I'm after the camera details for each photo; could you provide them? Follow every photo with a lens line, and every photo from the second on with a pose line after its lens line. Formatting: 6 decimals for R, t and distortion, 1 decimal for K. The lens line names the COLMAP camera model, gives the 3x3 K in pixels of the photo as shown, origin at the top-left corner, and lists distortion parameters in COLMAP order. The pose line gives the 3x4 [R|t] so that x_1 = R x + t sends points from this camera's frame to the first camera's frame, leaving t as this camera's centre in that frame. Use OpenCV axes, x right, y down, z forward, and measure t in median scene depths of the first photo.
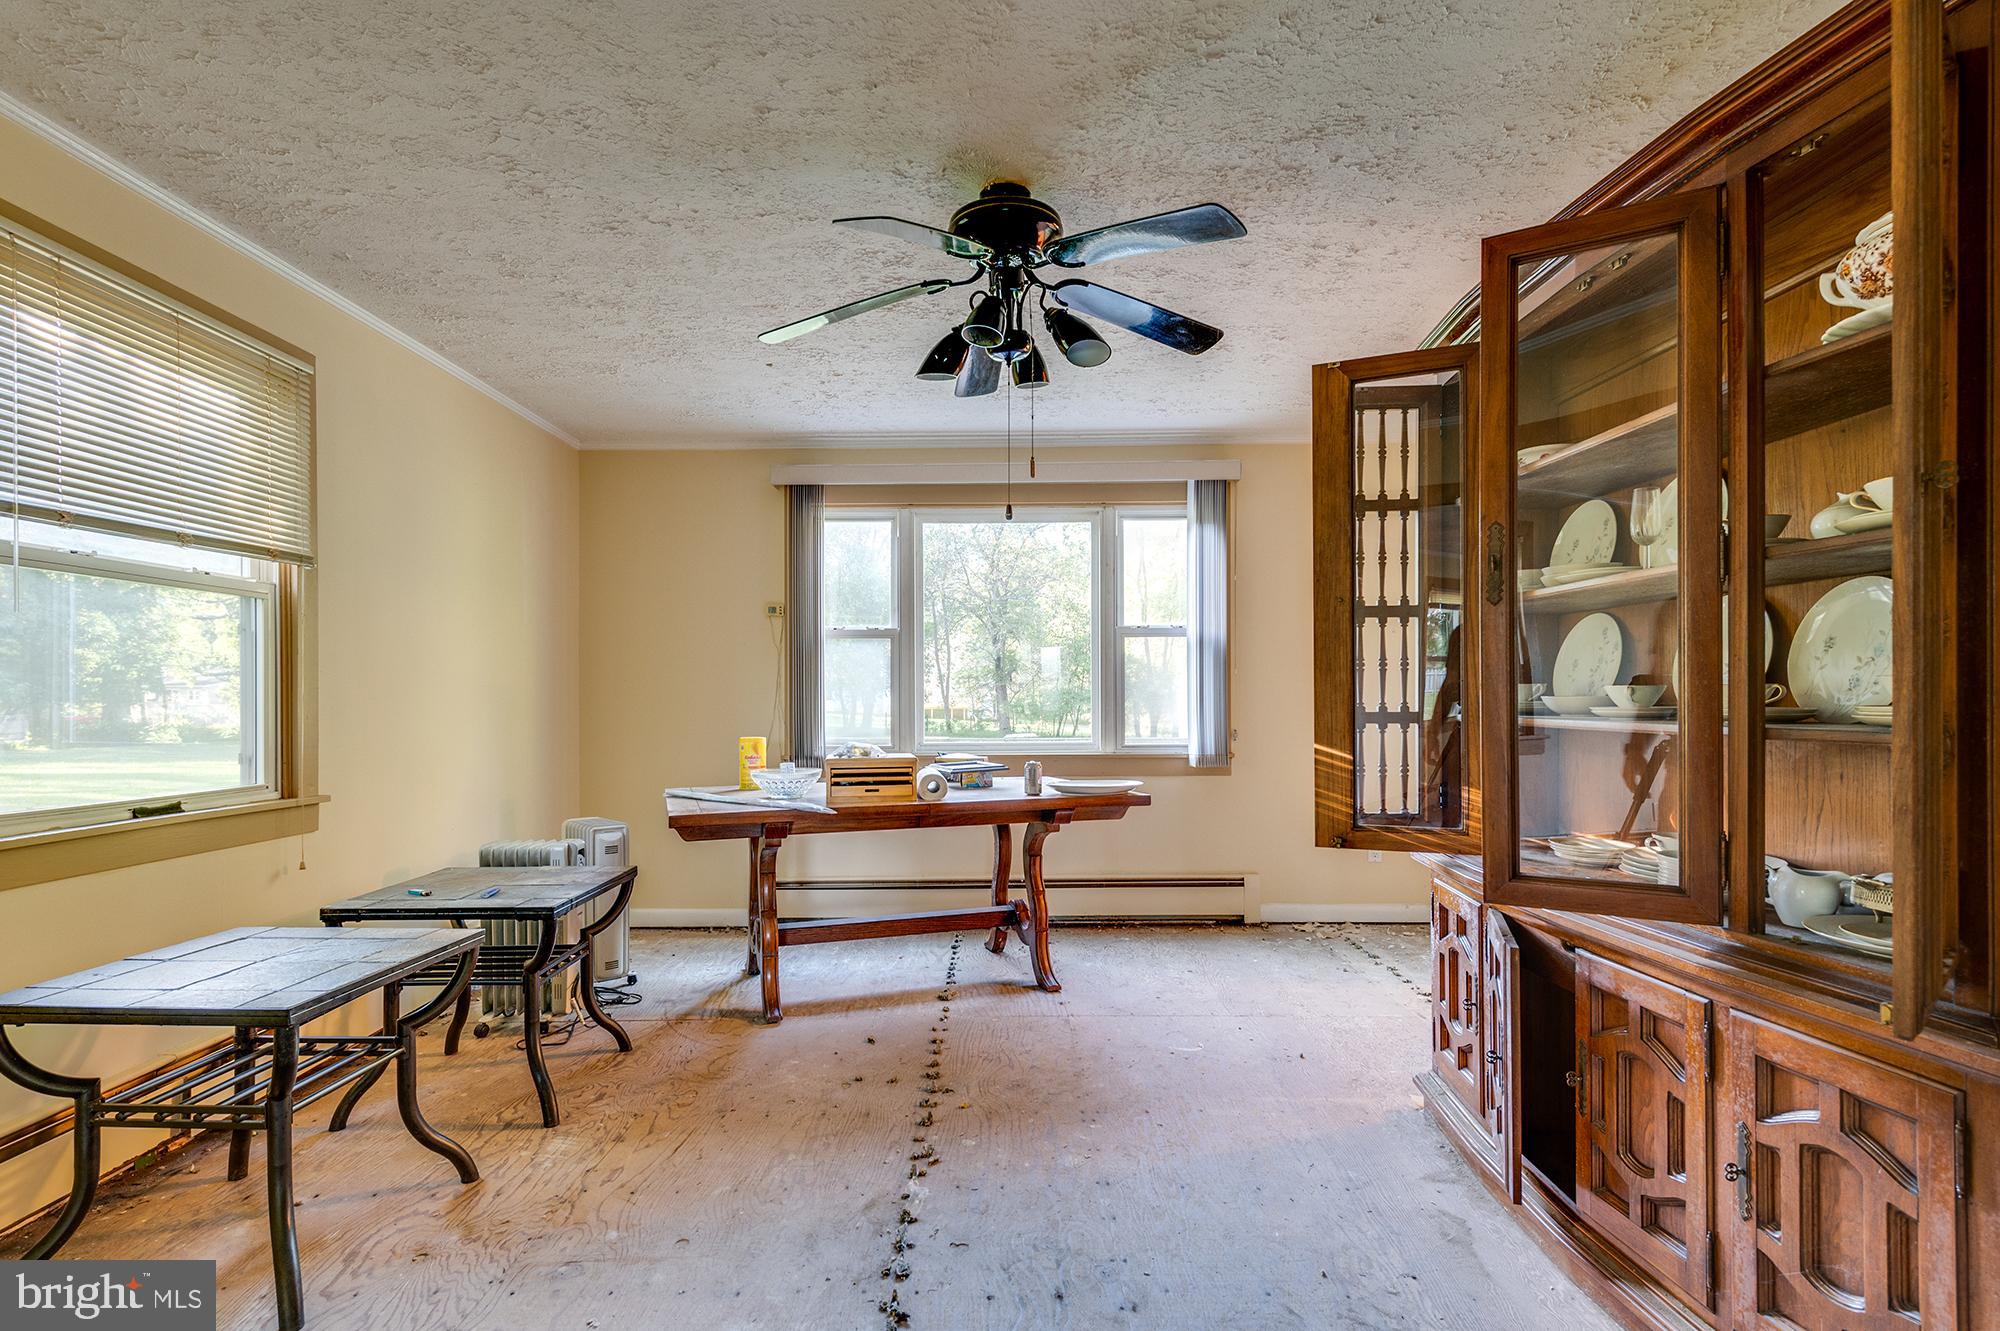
lens RADIAL K [[1006.3, 0, 981.5], [0, 1006.3, 683.2], [0, 0, 1]] dist [0.018298, -0.004458]
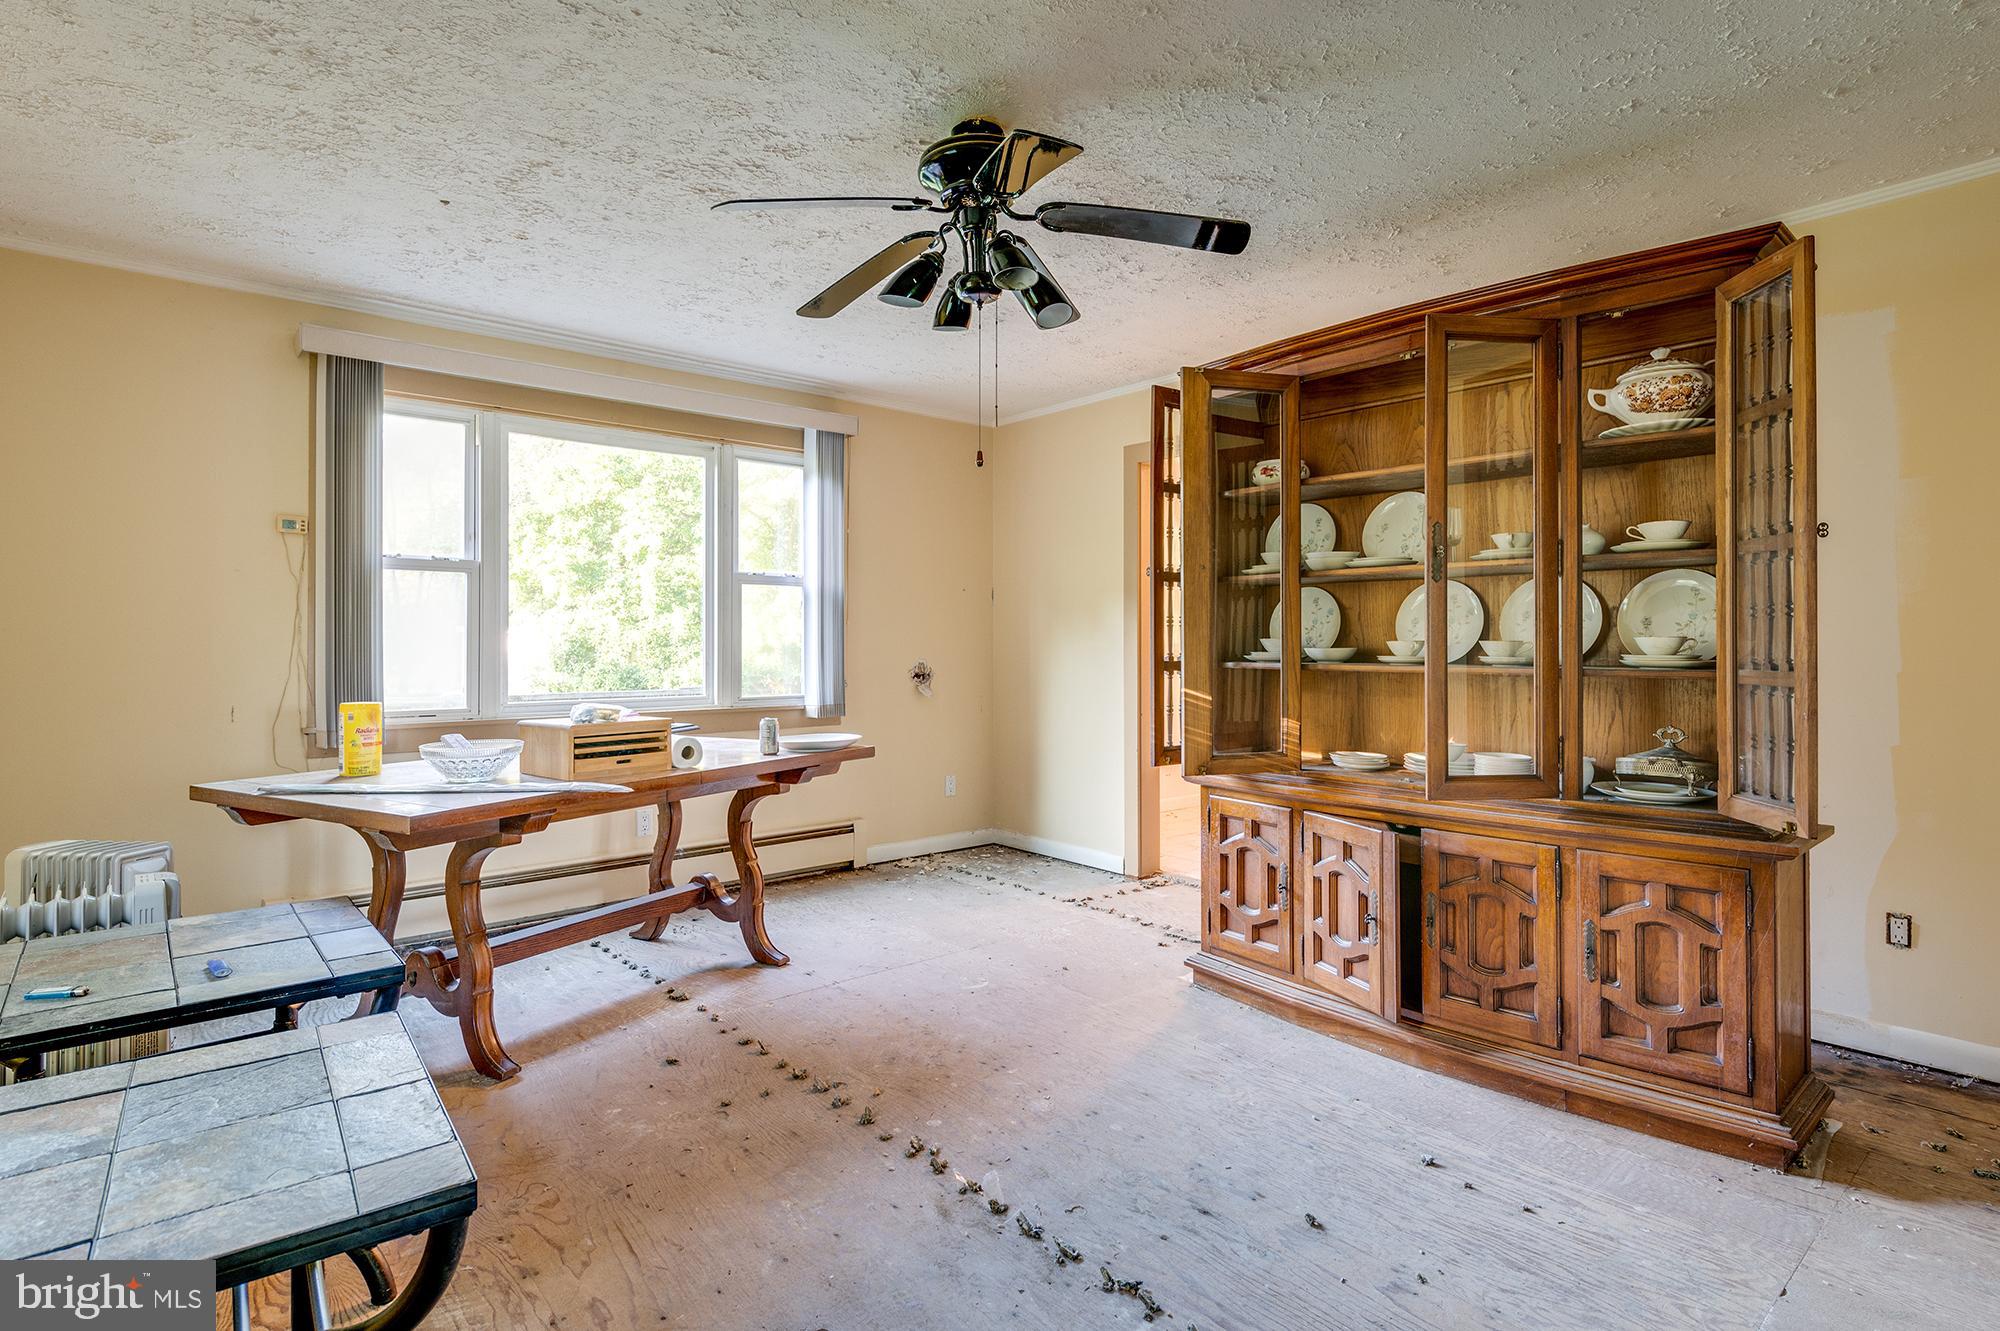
lens RADIAL K [[1006.3, 0, 998.3], [0, 1006.3, 627.1], [0, 0, 1]] dist [0.018298, -0.004458]
pose [[0.755152, 0.015166, 0.655374, -0.387431], [-0.011273, 0.999885, -0.010150, 0.002093], [-0.655452, 0.000277, 0.755237, 0.165124]]
